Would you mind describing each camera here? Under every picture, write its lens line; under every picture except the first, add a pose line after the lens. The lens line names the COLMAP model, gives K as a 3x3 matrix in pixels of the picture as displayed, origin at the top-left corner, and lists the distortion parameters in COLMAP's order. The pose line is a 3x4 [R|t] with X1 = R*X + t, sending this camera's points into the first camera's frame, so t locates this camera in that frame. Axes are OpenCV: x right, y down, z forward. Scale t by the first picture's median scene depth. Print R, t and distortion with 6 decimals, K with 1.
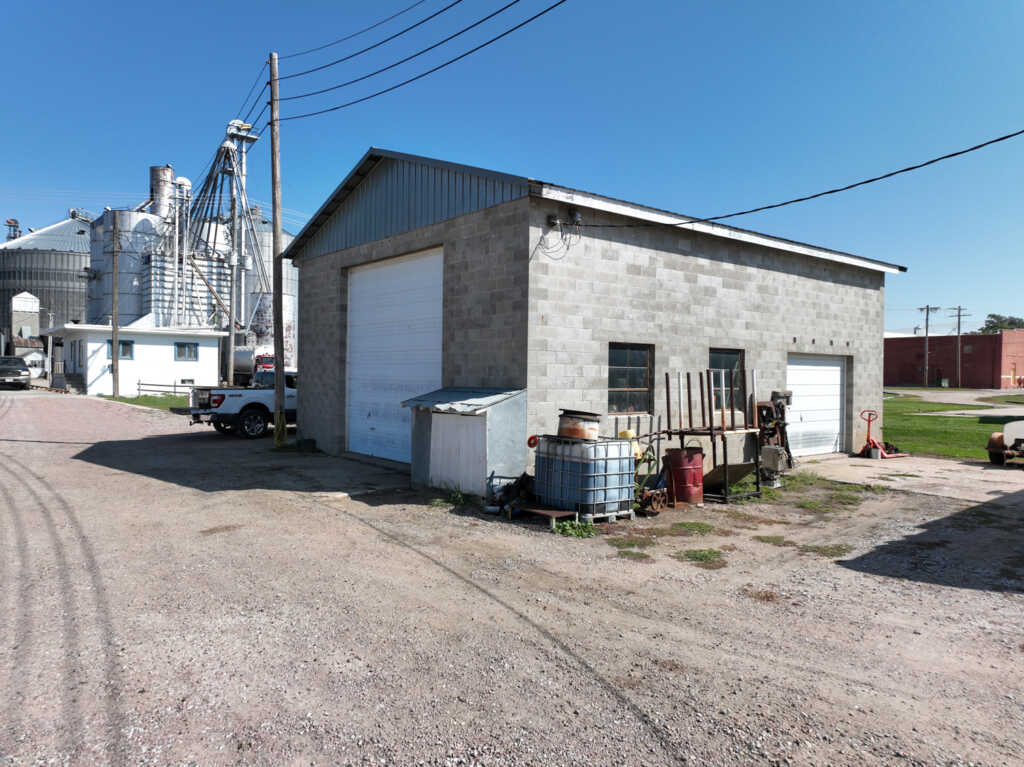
lens RADIAL K [[716.7, 0, 513.8], [0, 716.7, 377.9], [0, 0, 1]] dist [0.006398, 0.007044]
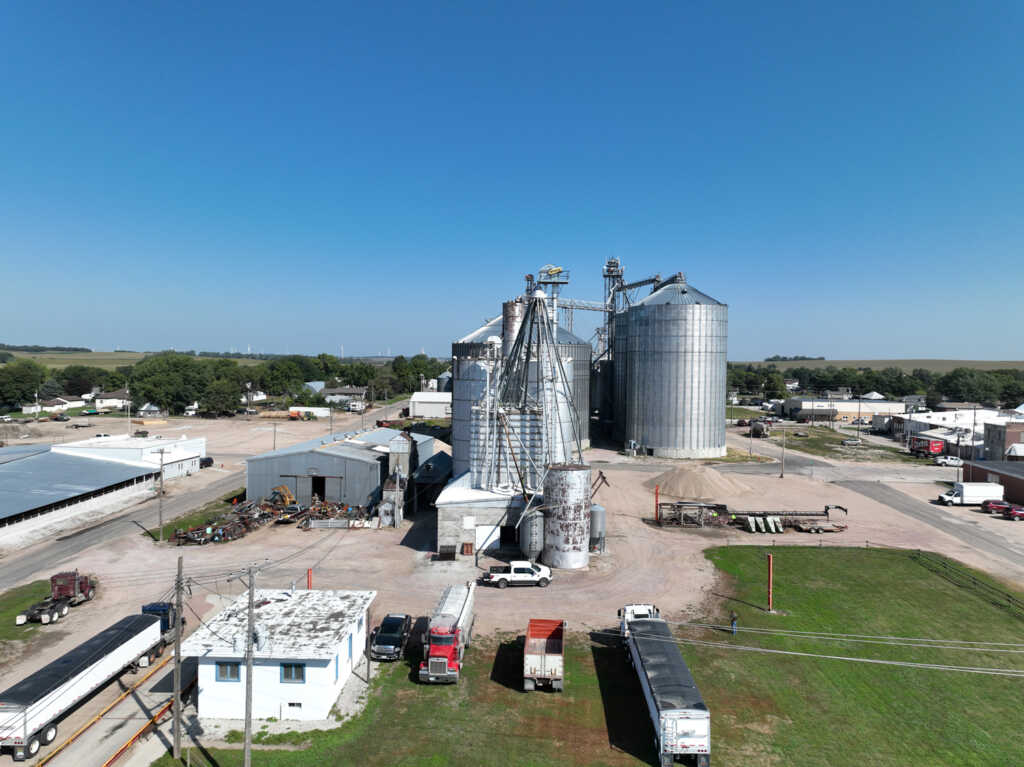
lens RADIAL K [[716.7, 0, 512.1], [0, 716.7, 383.0], [0, 0, 1]] dist [0.006398, 0.007044]
pose [[0.757835, 0.020416, -0.652126, 0.183982], [-0.005299, 0.999670, 0.025137, -0.234147], [0.652424, -0.015594, 0.757693, 0.276832]]
